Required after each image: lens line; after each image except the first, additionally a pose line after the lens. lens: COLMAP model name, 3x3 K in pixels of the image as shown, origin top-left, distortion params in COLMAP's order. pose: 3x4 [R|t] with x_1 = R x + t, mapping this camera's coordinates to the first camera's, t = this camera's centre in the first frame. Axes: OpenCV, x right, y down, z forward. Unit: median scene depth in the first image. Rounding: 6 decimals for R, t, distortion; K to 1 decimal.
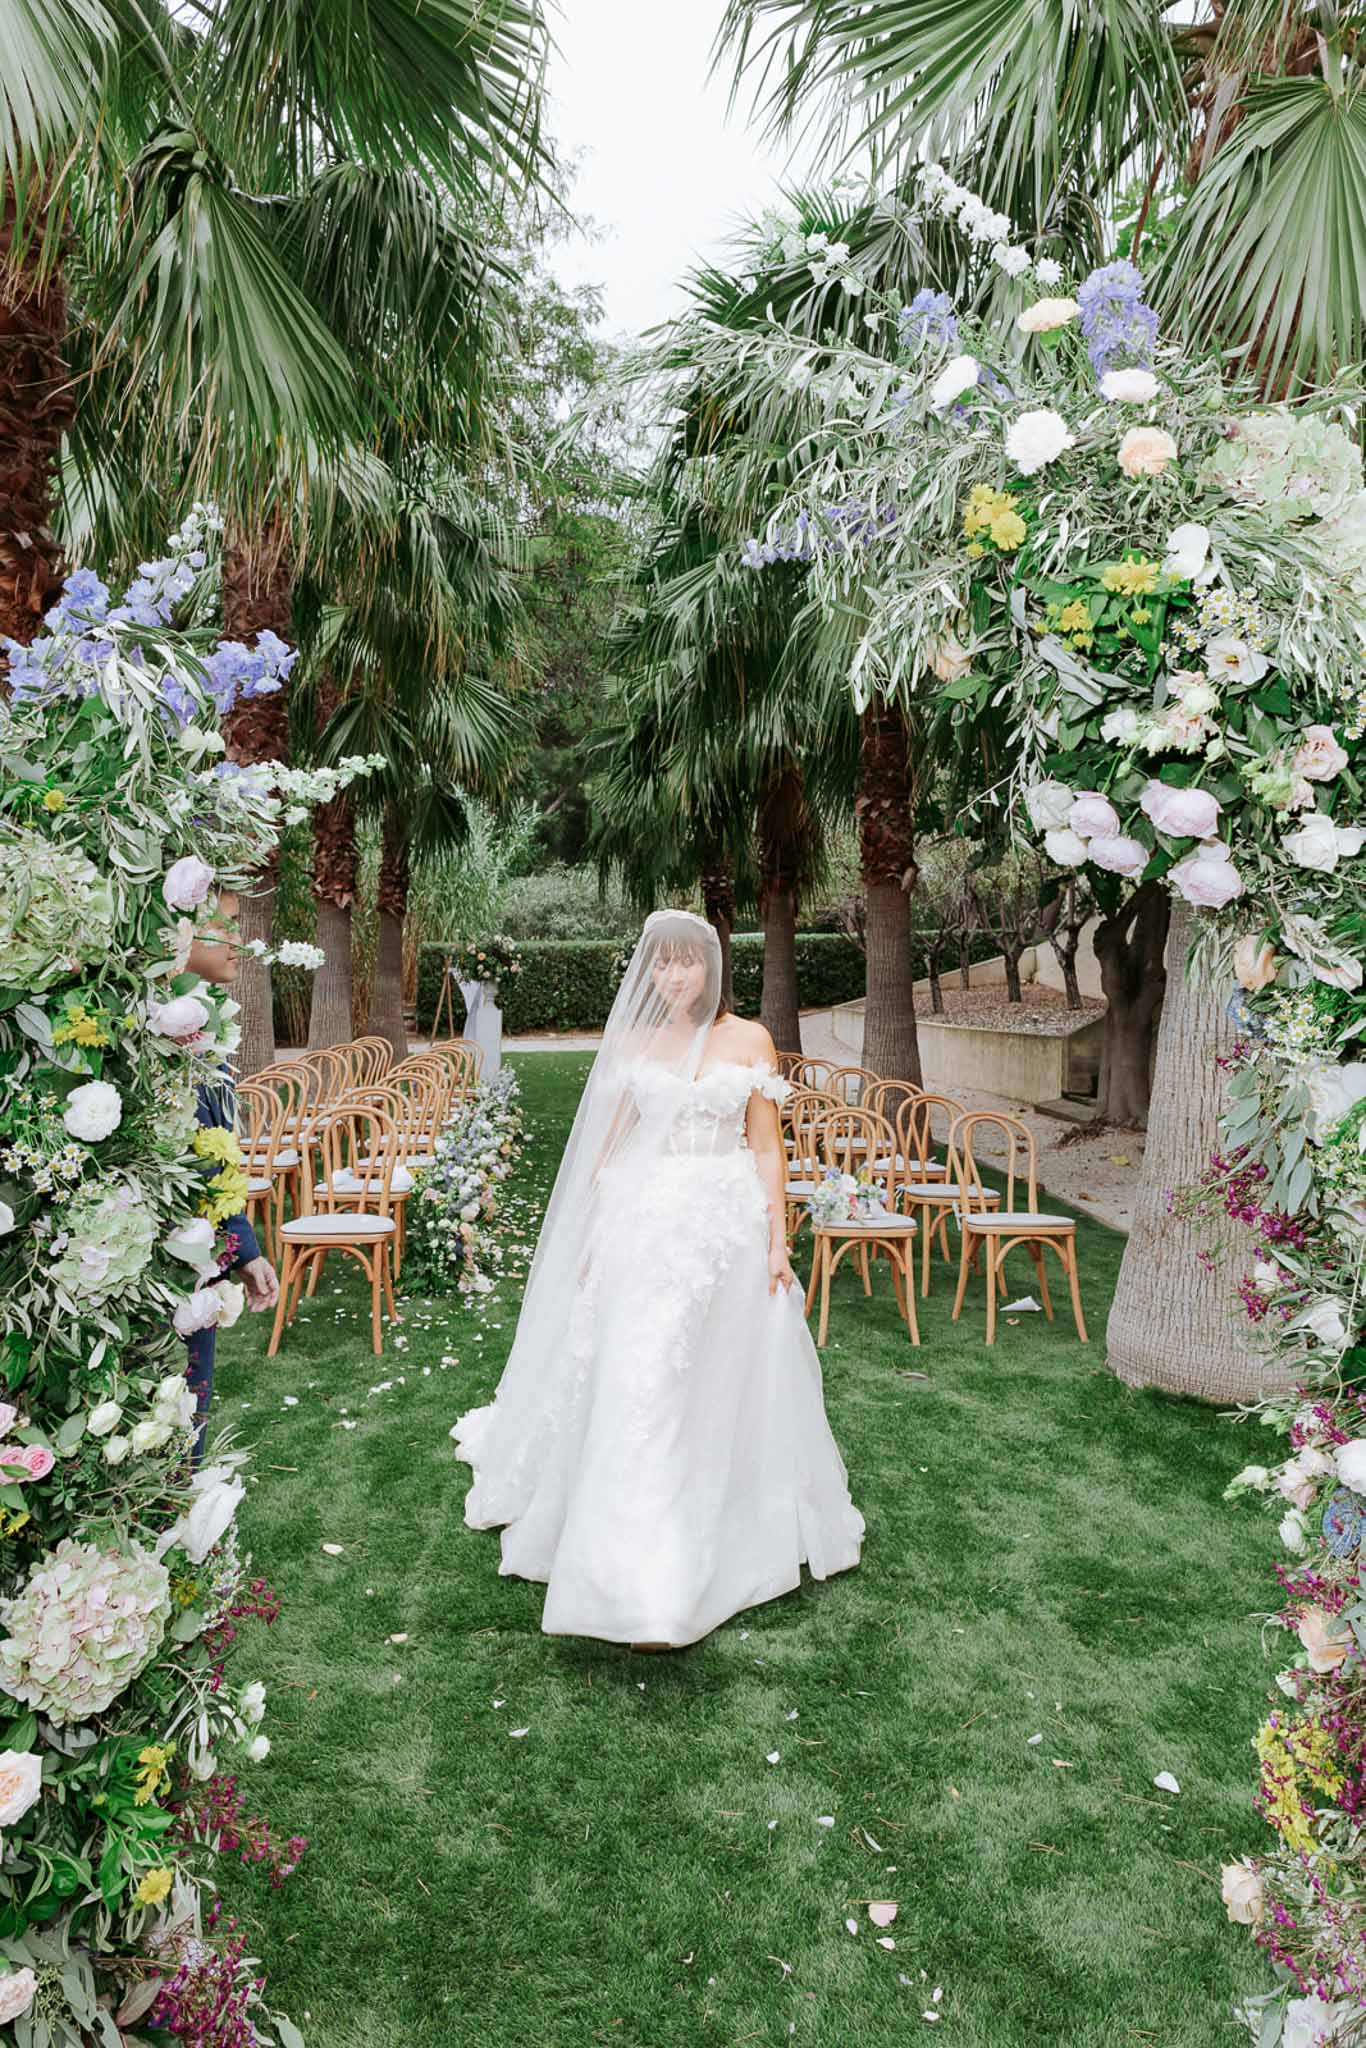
lens RADIAL K [[1369.8, 0, 683.0], [0, 1369.8, 1024.0], [0, 0, 1]] dist [0.130341, 0.000791]
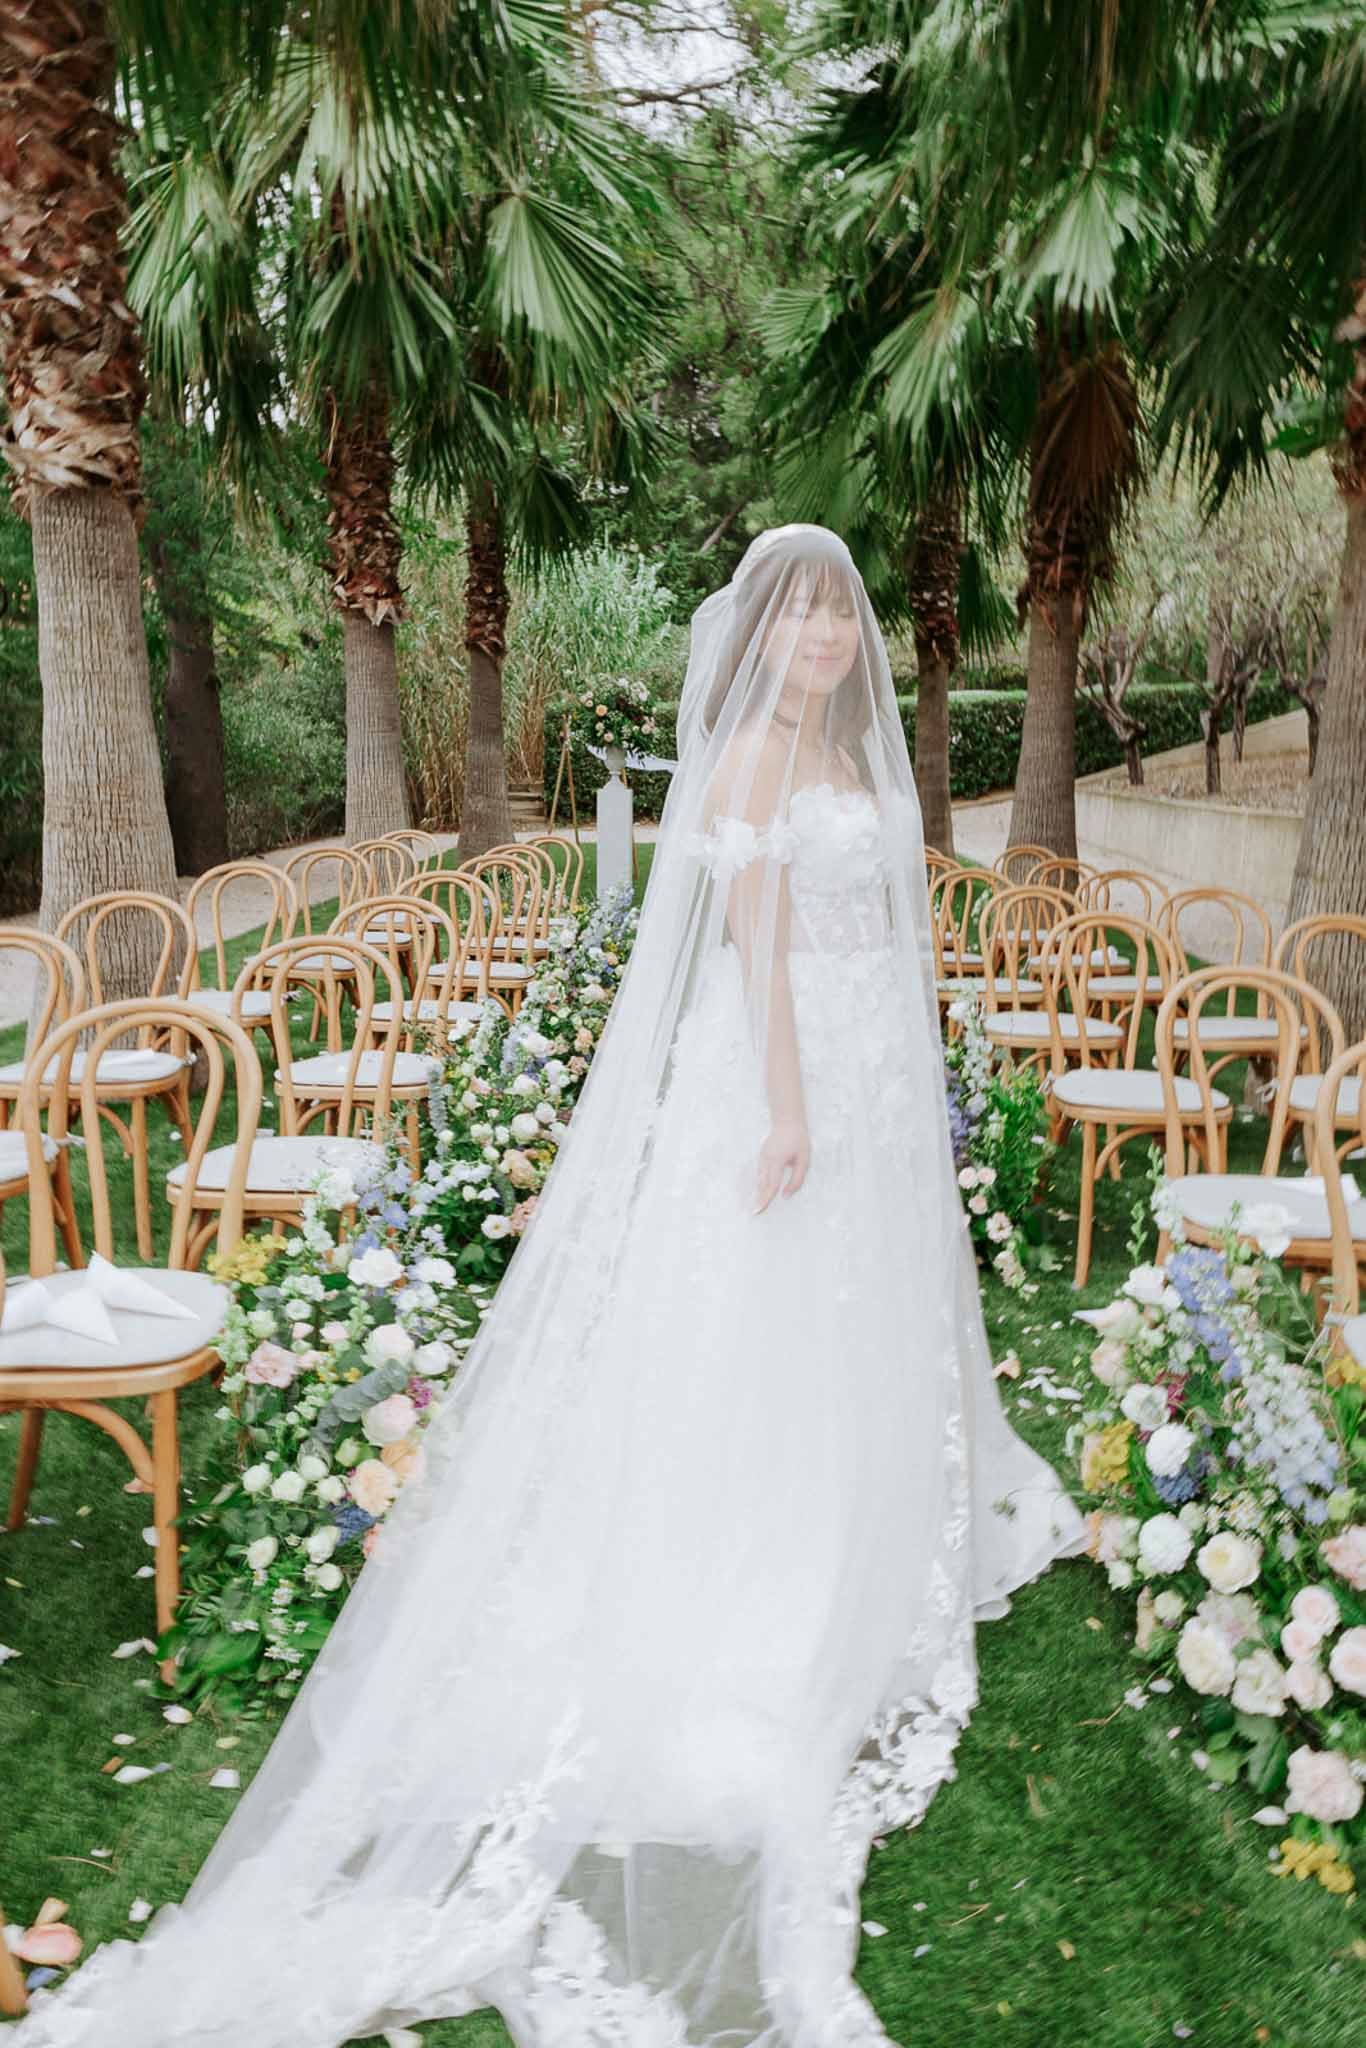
lens RADIAL K [[1369.8, 0, 683.0], [0, 1369.8, 1024.0], [0, 0, 1]] dist [0.130341, 0.000791]
pose [[0.993442, 0.023453, -0.111906, -0.021798], [-0.005515, 0.987427, 0.157978, -0.002194], [0.114204, -0.156324, 0.981081, 0.283999]]
